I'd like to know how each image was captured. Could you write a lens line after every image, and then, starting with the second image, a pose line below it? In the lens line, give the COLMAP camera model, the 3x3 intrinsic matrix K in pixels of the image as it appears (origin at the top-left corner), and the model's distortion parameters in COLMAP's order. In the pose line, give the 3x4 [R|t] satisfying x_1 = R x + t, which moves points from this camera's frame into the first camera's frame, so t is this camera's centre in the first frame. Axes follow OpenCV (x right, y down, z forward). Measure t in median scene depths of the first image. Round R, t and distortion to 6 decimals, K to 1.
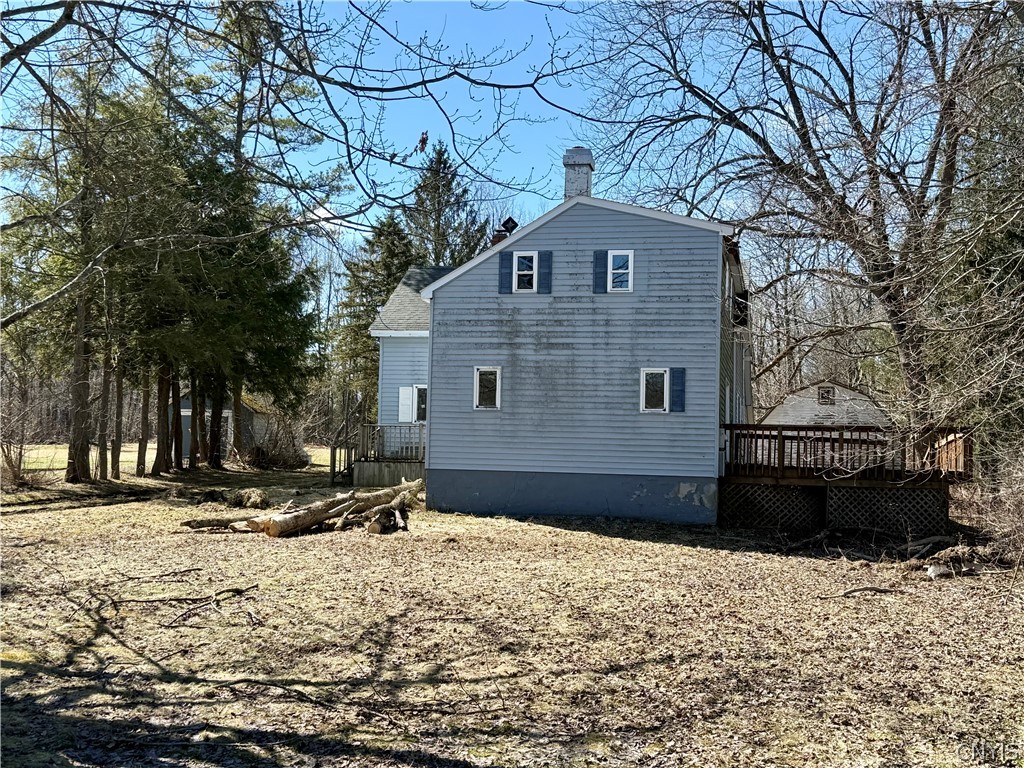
lens RADIAL K [[1335.7, 0, 513.4], [0, 1335.7, 388.0], [0, 0, 1]] dist [0.126806, 0.000000]
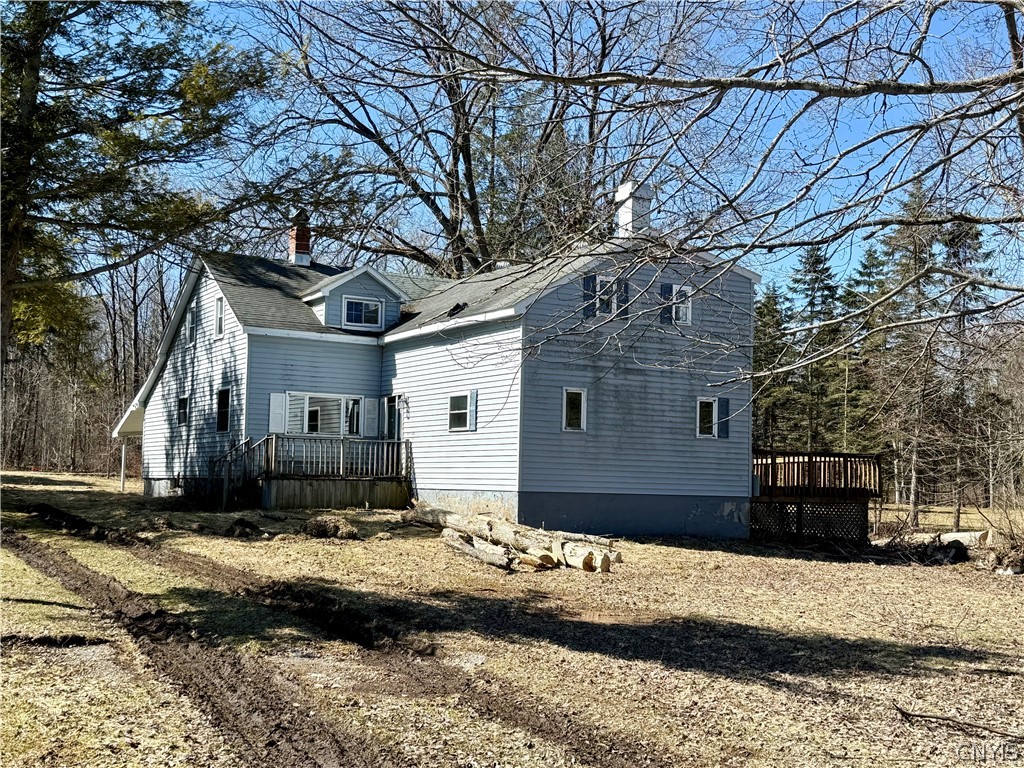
lens RADIAL K [[1335.7, 0, 512.4], [0, 1335.7, 386.2], [0, 0, 1]] dist [0.126806, 0.000000]
pose [[0.727754, 0.040720, 0.684628, -0.738689], [-0.049923, 0.998733, -0.006334, -0.008815], [-0.684018, -0.029569, 0.728865, 0.306735]]
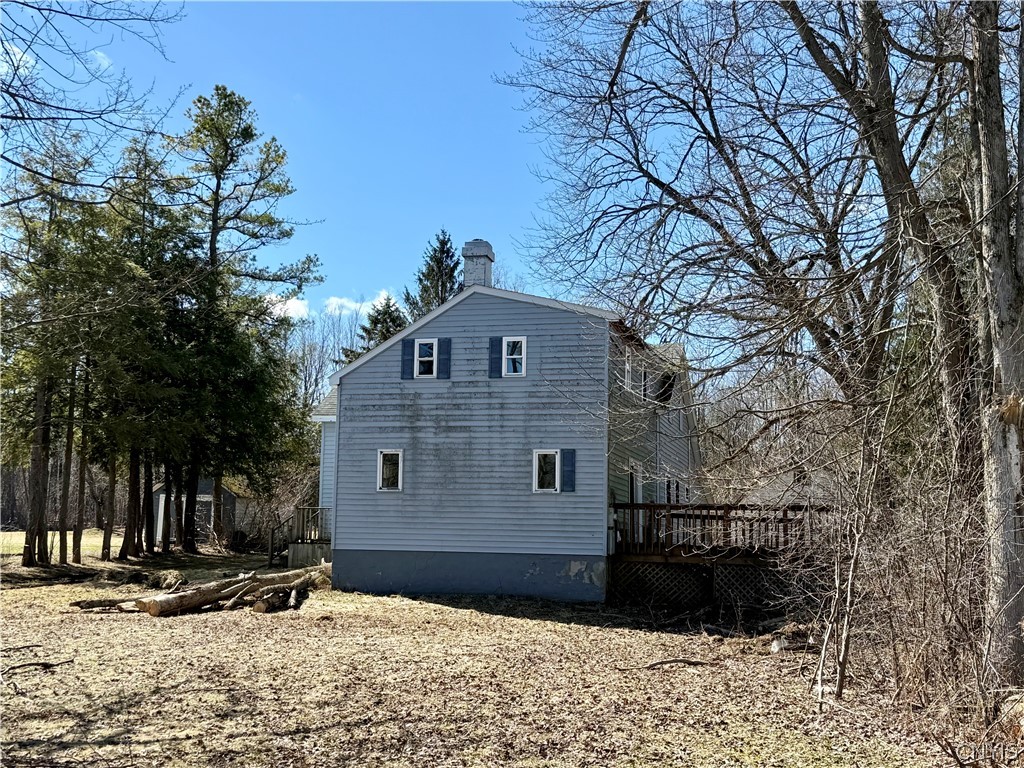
lens RADIAL K [[1335.7, 0, 508.3], [0, 1335.7, 379.5], [0, 0, 1]] dist [0.126806, 0.000000]
pose [[0.998538, -0.011932, -0.052725, 0.128216], [0.008282, 0.997589, -0.068906, 0.002090], [0.053420, 0.068369, 0.996229, -0.034505]]
